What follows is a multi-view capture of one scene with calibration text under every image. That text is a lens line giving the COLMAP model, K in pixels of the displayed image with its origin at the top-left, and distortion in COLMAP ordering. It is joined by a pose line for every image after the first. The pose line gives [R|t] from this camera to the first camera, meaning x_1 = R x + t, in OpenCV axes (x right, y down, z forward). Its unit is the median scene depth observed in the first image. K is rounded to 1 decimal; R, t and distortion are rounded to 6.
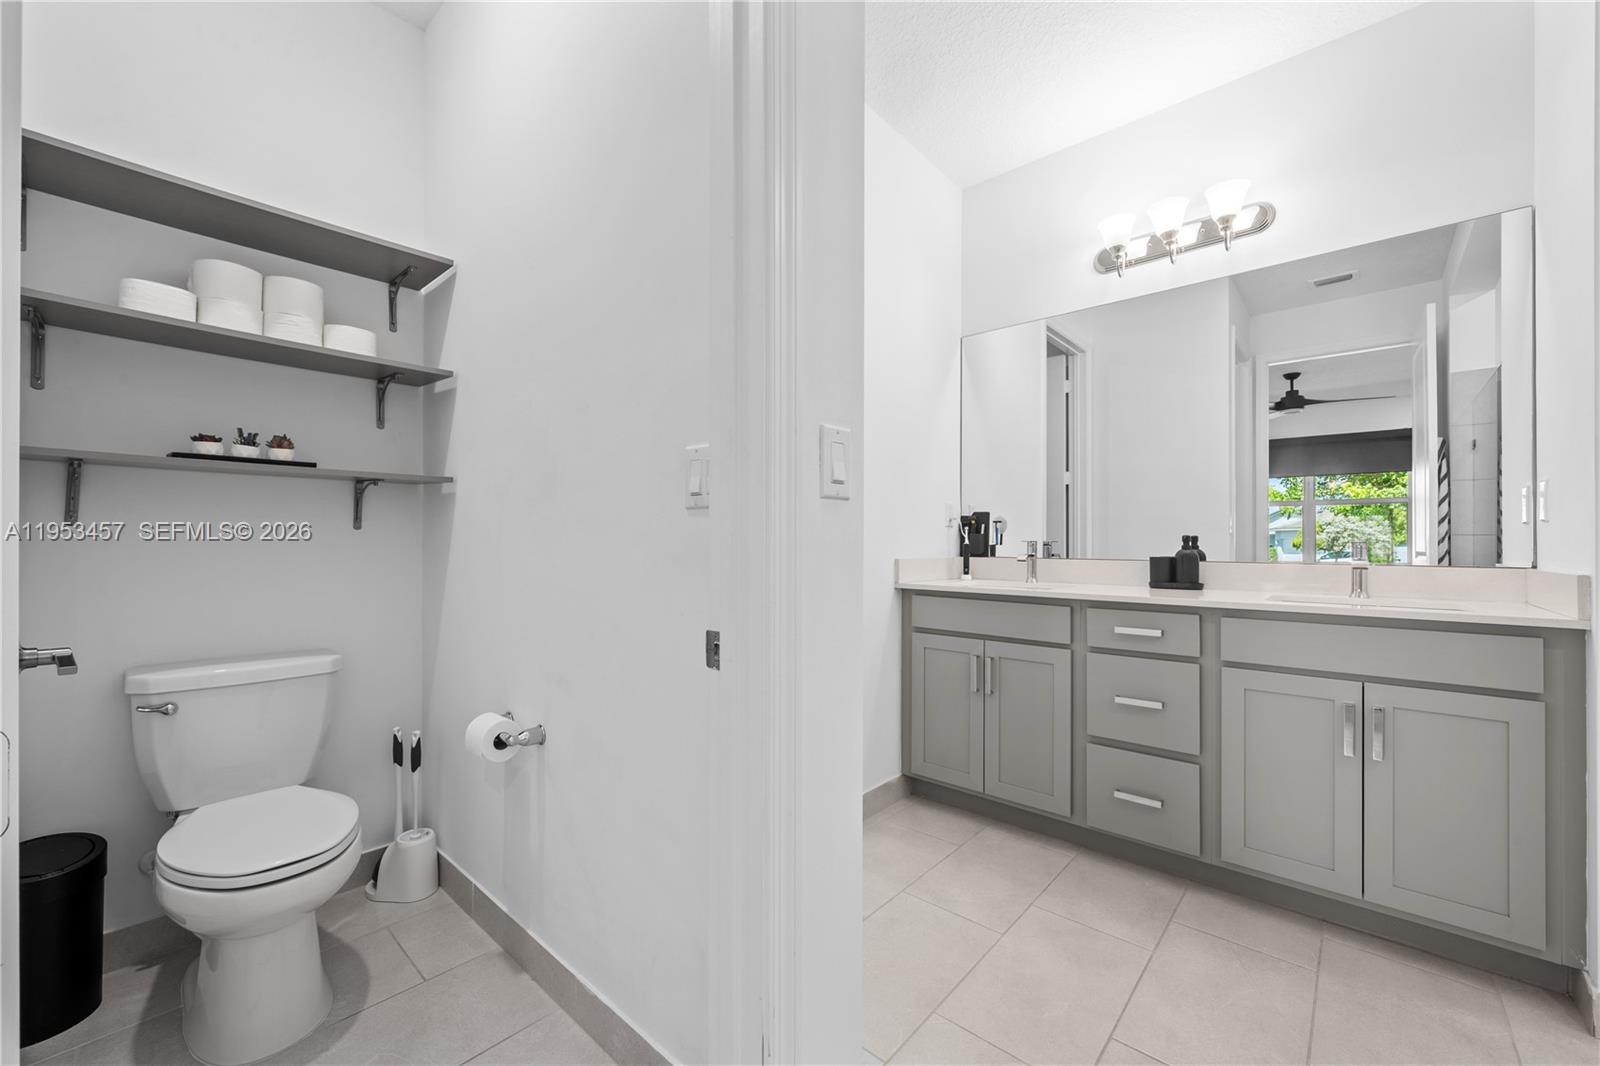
lens RADIAL K [[633.1, 0, 800.0], [0, 633.1, 533.0], [0, 0, 1]] dist [0.000725, 0.000011]
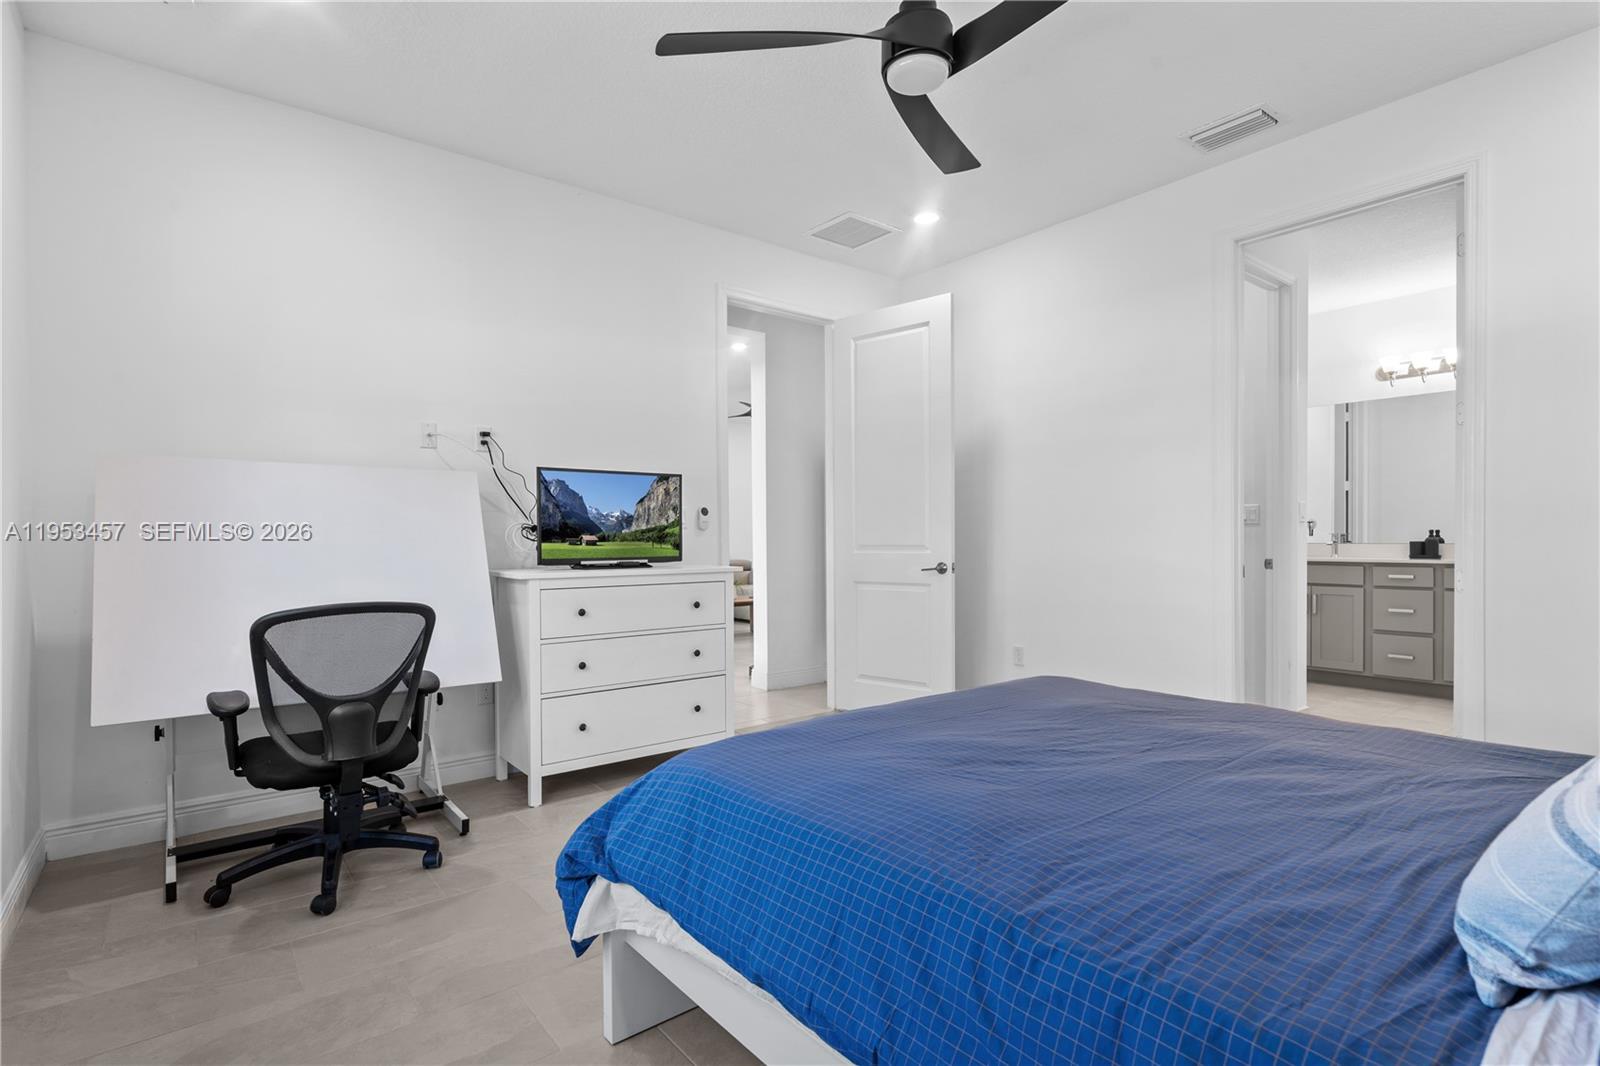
lens RADIAL K [[790.1, 0, 797.9], [0, 790.1, 544.9], [0, 0, 1]] dist [0.000075, 0.000057]
pose [[0.984475, -0.008285, -0.175329, -0.811388], [0.012034, 0.999721, 0.020331, -0.020751], [0.175112, -0.022125, 0.984300, -1.604400]]
